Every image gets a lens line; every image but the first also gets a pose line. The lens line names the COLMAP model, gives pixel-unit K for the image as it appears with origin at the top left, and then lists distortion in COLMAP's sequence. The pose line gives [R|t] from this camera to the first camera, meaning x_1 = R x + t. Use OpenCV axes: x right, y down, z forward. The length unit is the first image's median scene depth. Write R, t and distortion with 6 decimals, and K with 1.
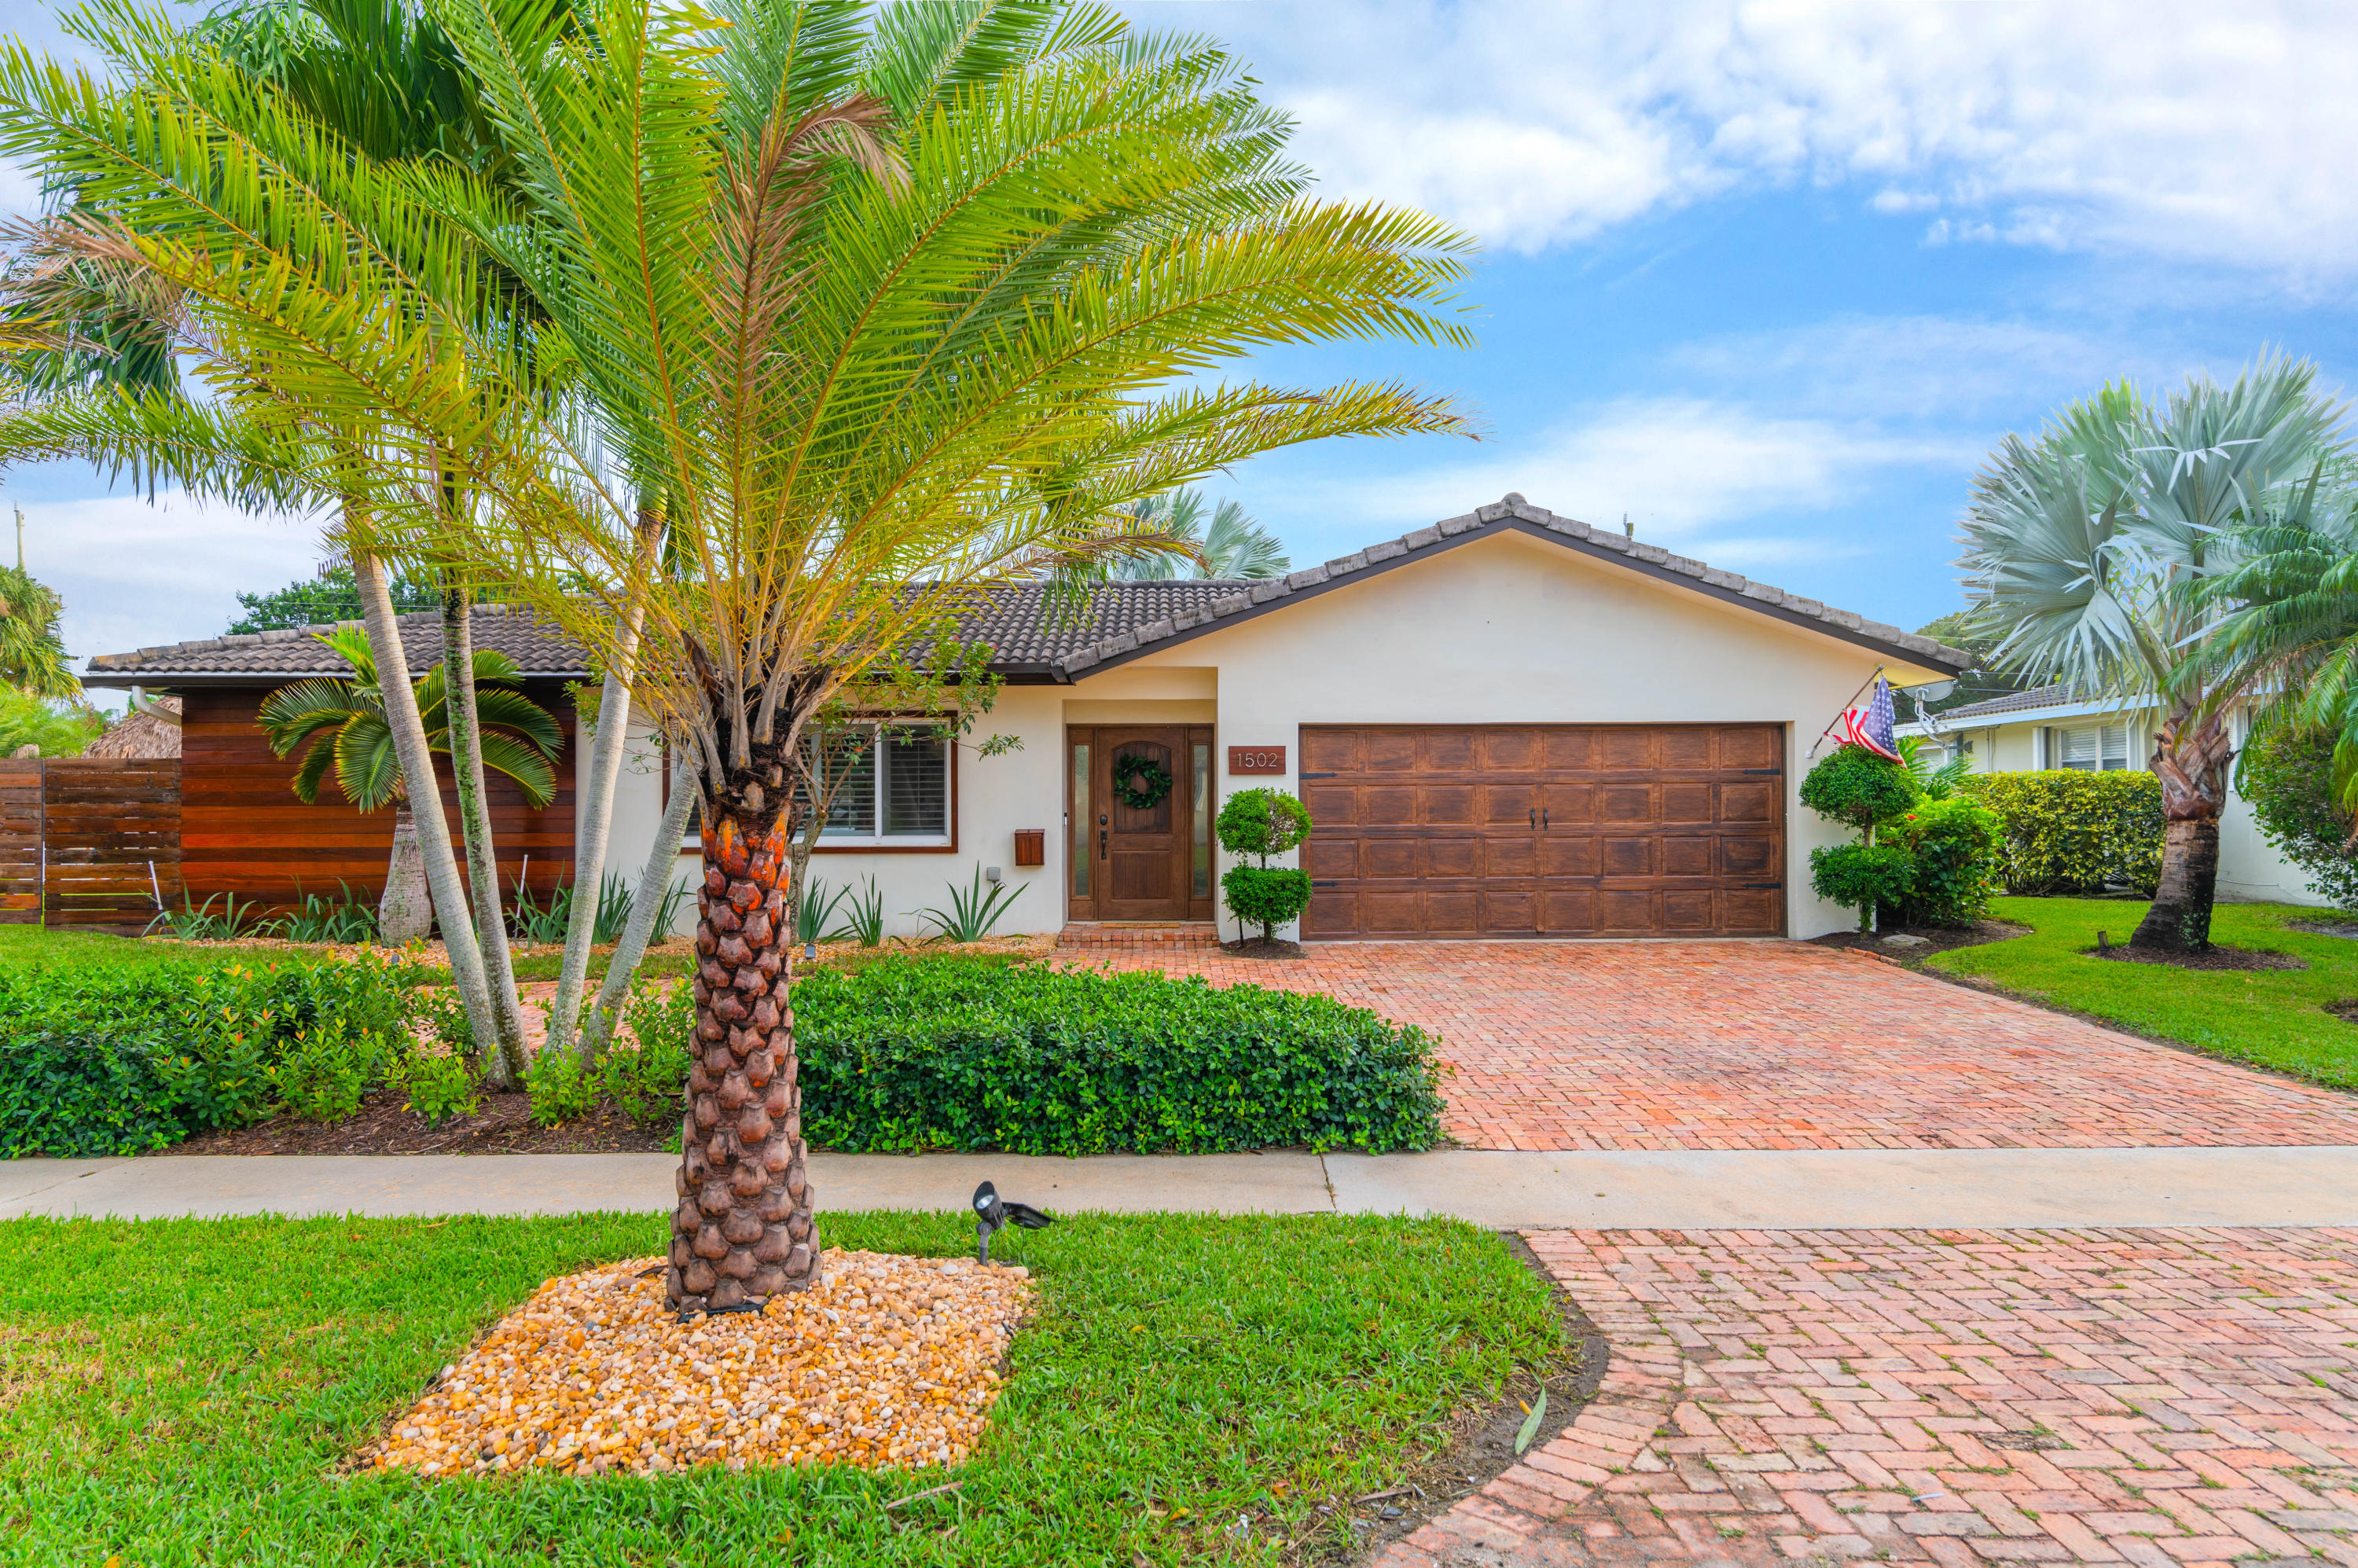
lens RADIAL K [[1568.9, 0, 1179.0], [0, 1568.9, 784.0], [0, 0, 1]] dist [0.009030, 0.003278]
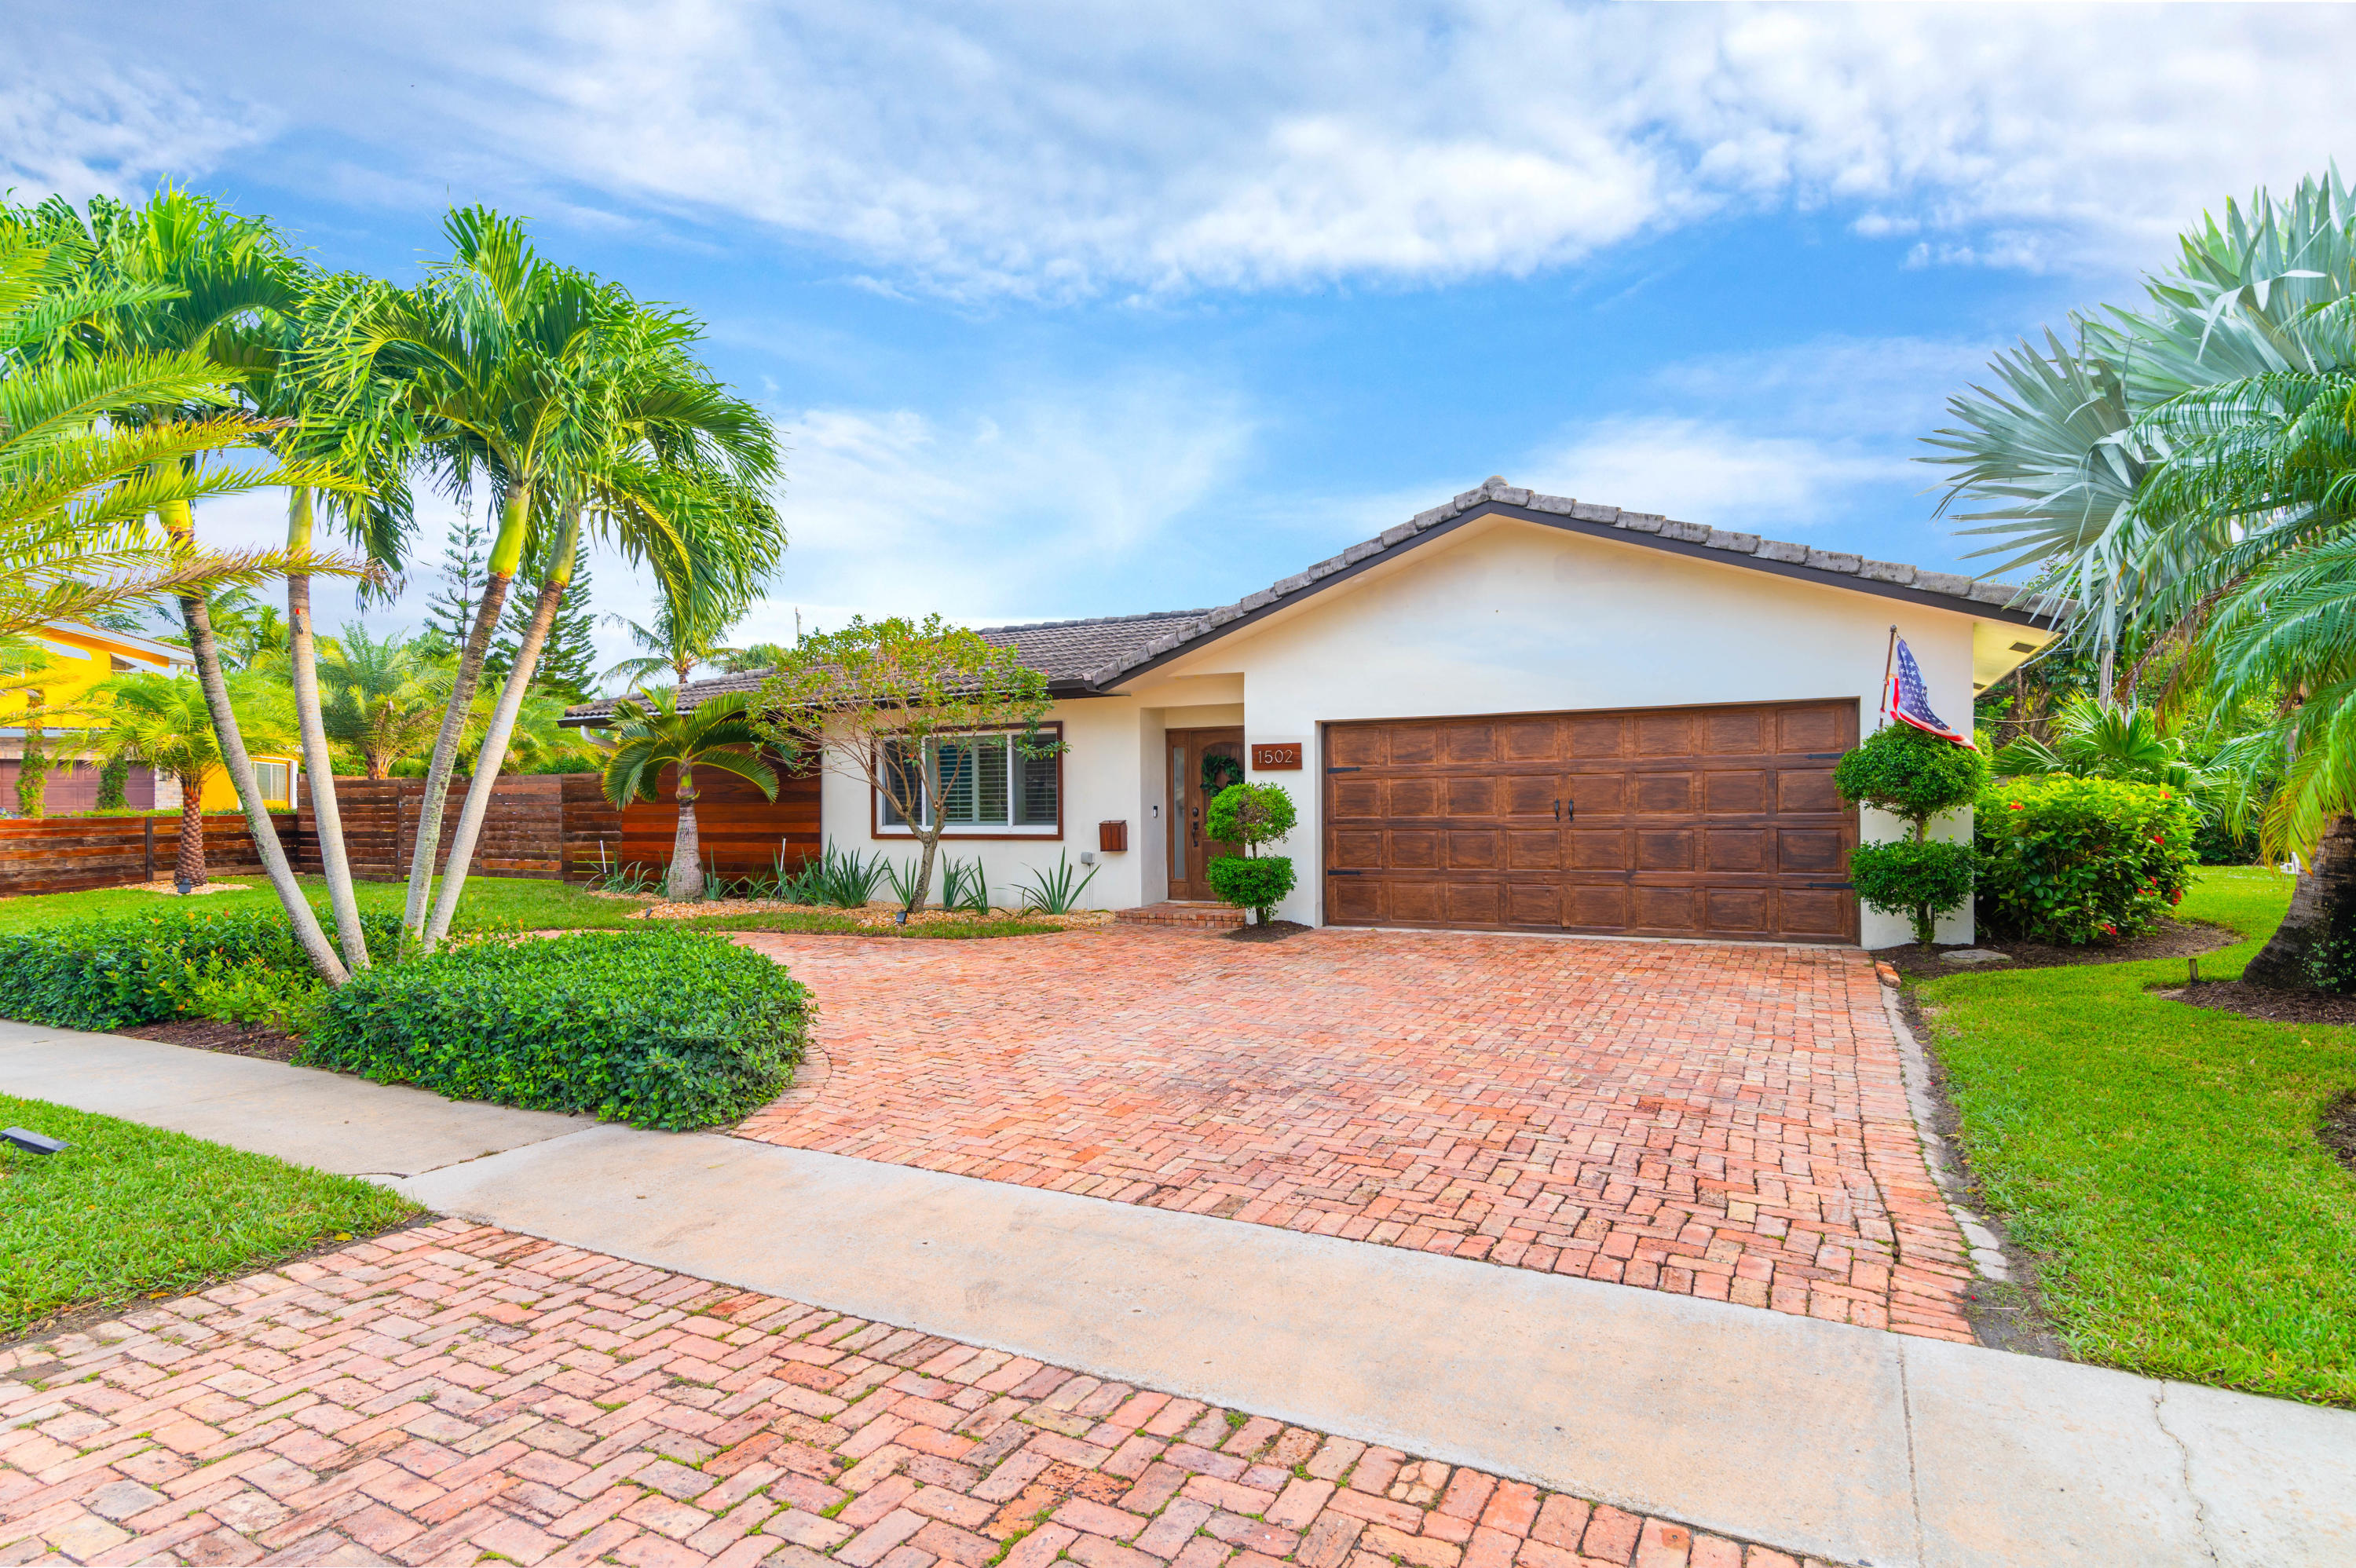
lens RADIAL K [[1252.3, 0, 1178.0], [0, 1252.3, 784.0], [0, 0, 1]] dist [0.033118, -0.020088]
pose [[0.868554, -0.013060, -0.495423, 0.421752], [0.012408, 0.999912, -0.004606, 0.006919], [0.495440, -0.002147, 0.868639, 0.218662]]
